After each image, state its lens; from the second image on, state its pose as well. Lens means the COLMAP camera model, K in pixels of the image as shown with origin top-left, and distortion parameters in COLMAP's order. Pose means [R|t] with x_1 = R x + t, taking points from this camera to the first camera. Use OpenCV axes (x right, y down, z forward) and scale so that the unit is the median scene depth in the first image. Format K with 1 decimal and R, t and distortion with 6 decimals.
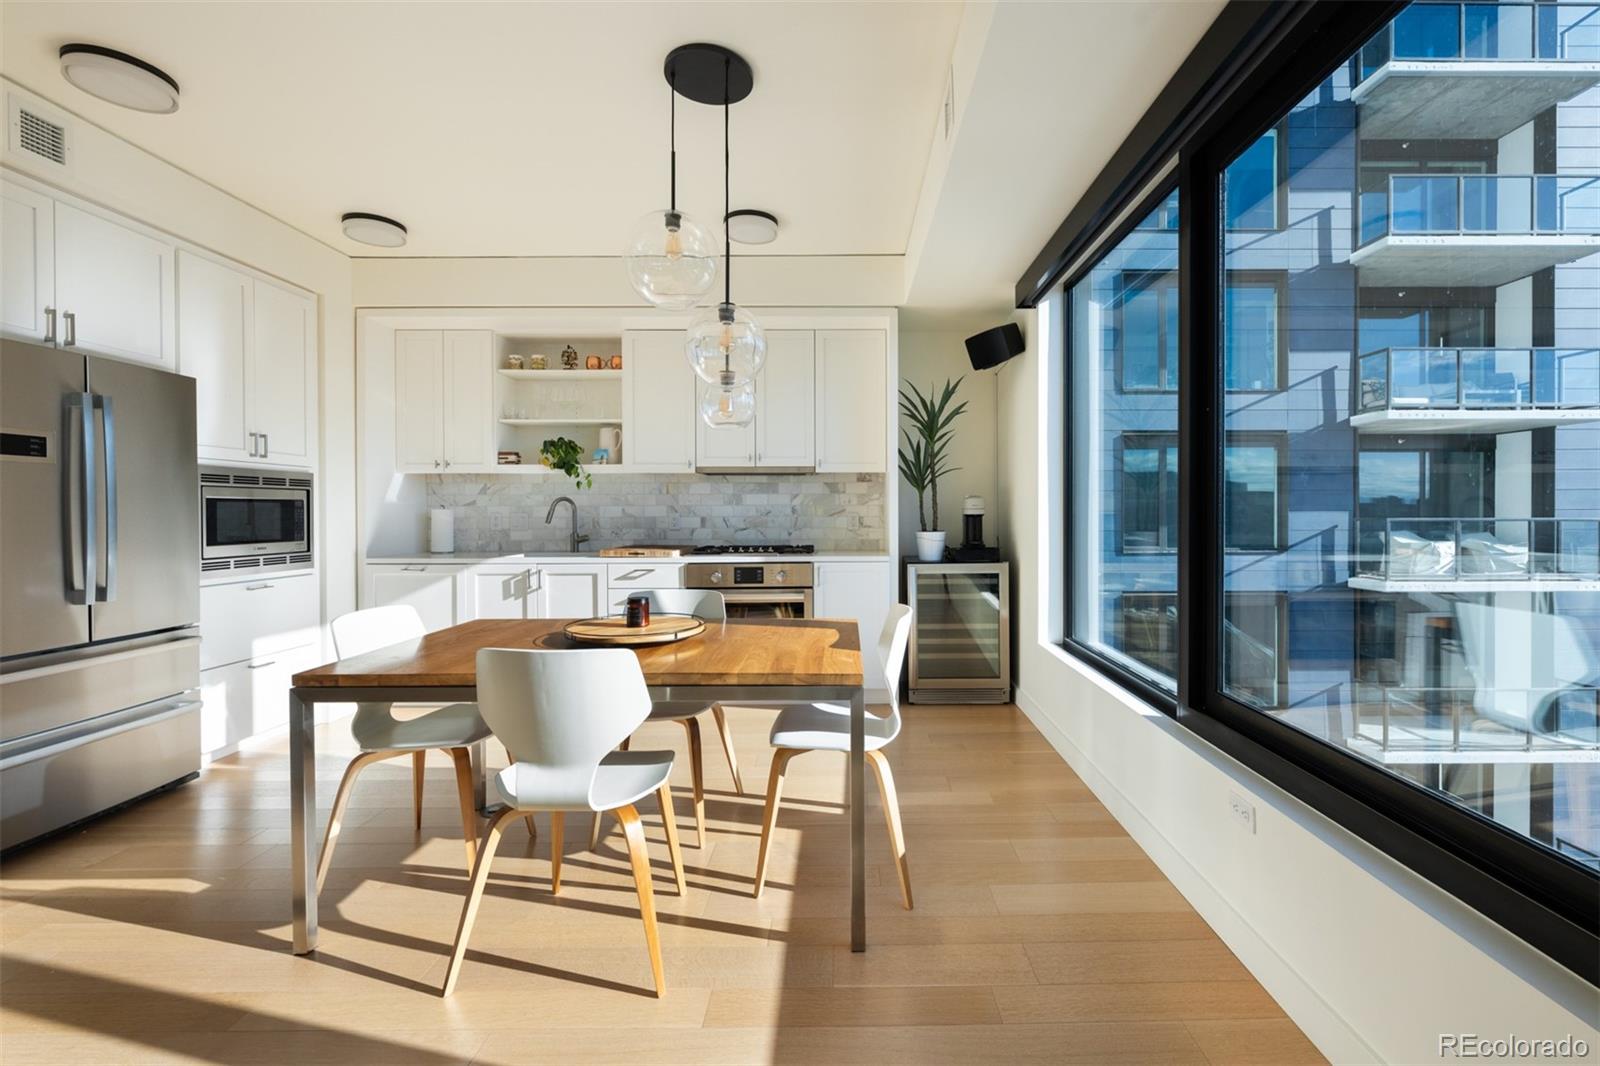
lens RADIAL K [[683.0, 0, 849.6], [0, 683.0, 516.0], [0, 0, 1]] dist [-0.001357, -0.000055]
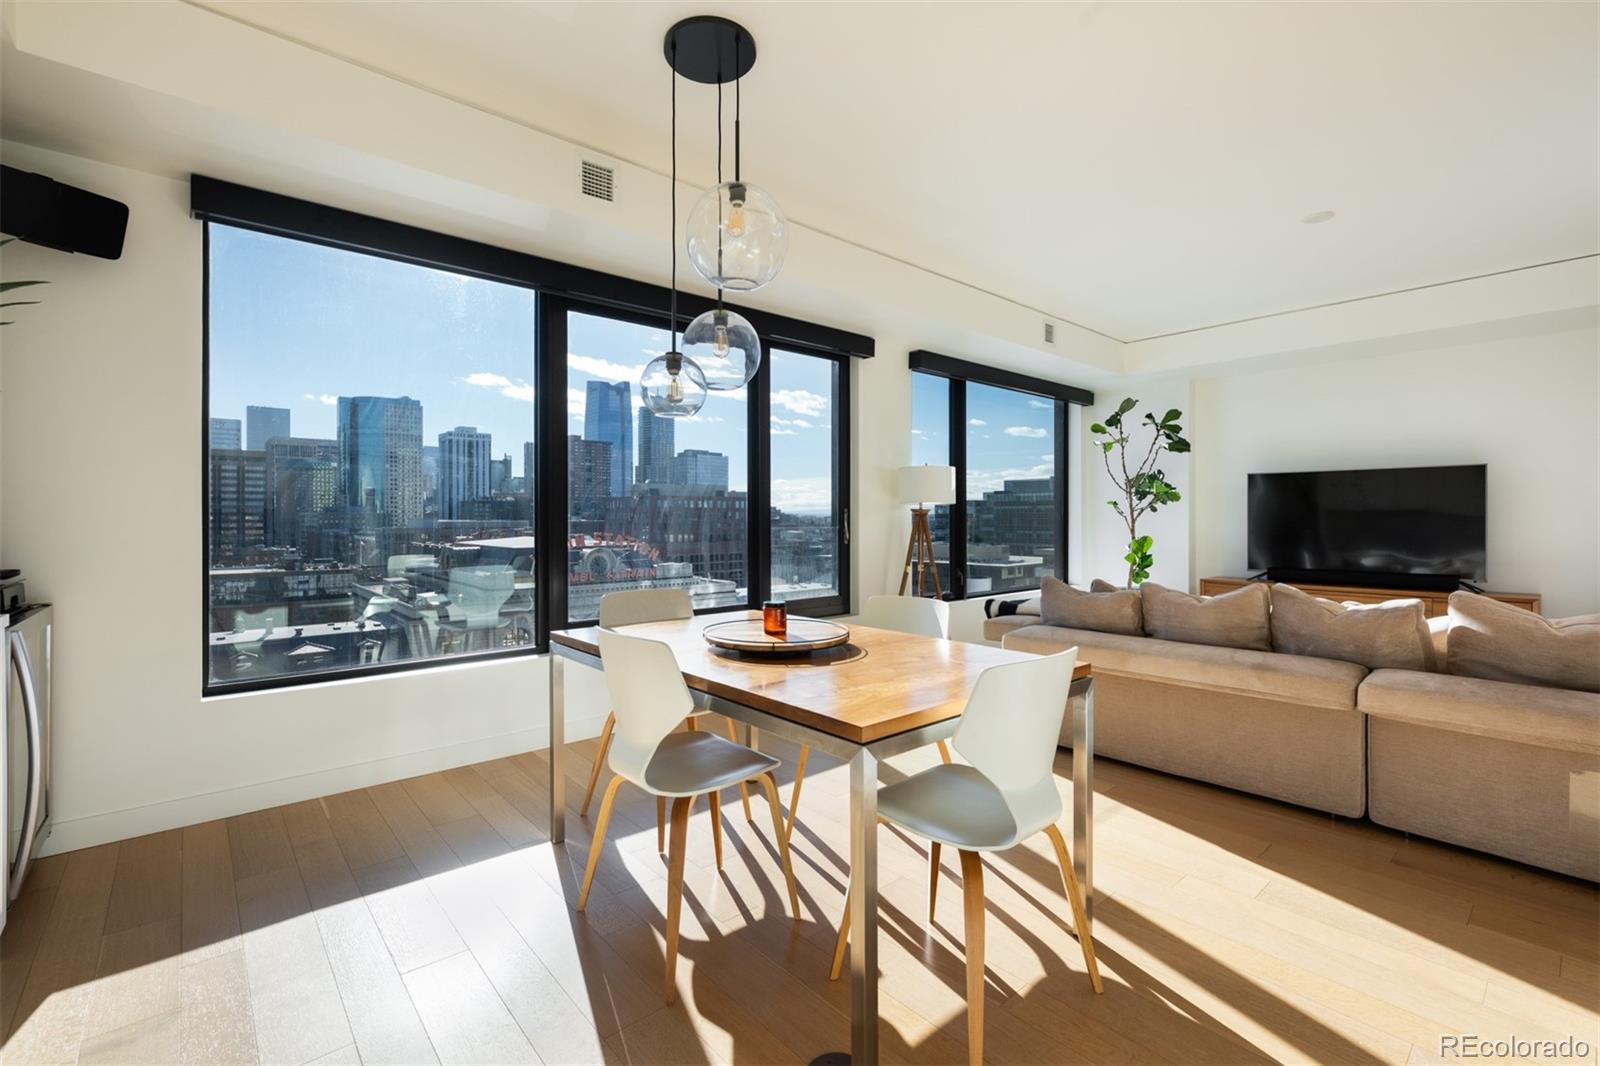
lens RADIAL K [[701.3, 0, 789.7], [0, 701.3, 518.8], [0, 0, 1]] dist [0.000612, 0.000048]
pose [[-0.648728, 0.002934, 0.761015, -0.556672], [0.009796, 0.999942, 0.004496, 0.001459], [-0.760957, 0.010372, -0.648719, 0.850528]]
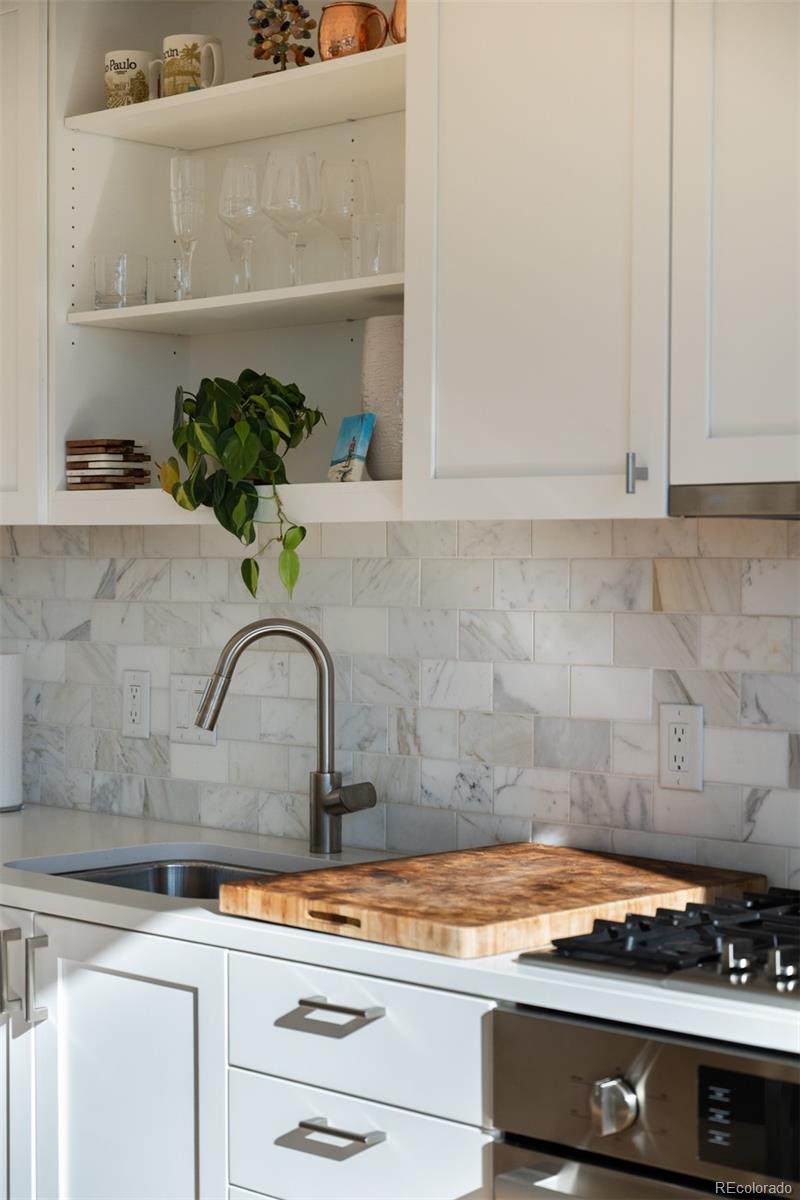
lens RADIAL K [[2217.3, 0, 400.0], [0, 2217.3, 600.0], [0, 0, 1]] dist [0.039473, 0.038137]
pose [[0.707905, 0.017621, -0.706088, 0.165291], [-0.011974, 0.999844, 0.012947, -0.047320], [0.706207, -0.000710, 0.708005, 0.504506]]
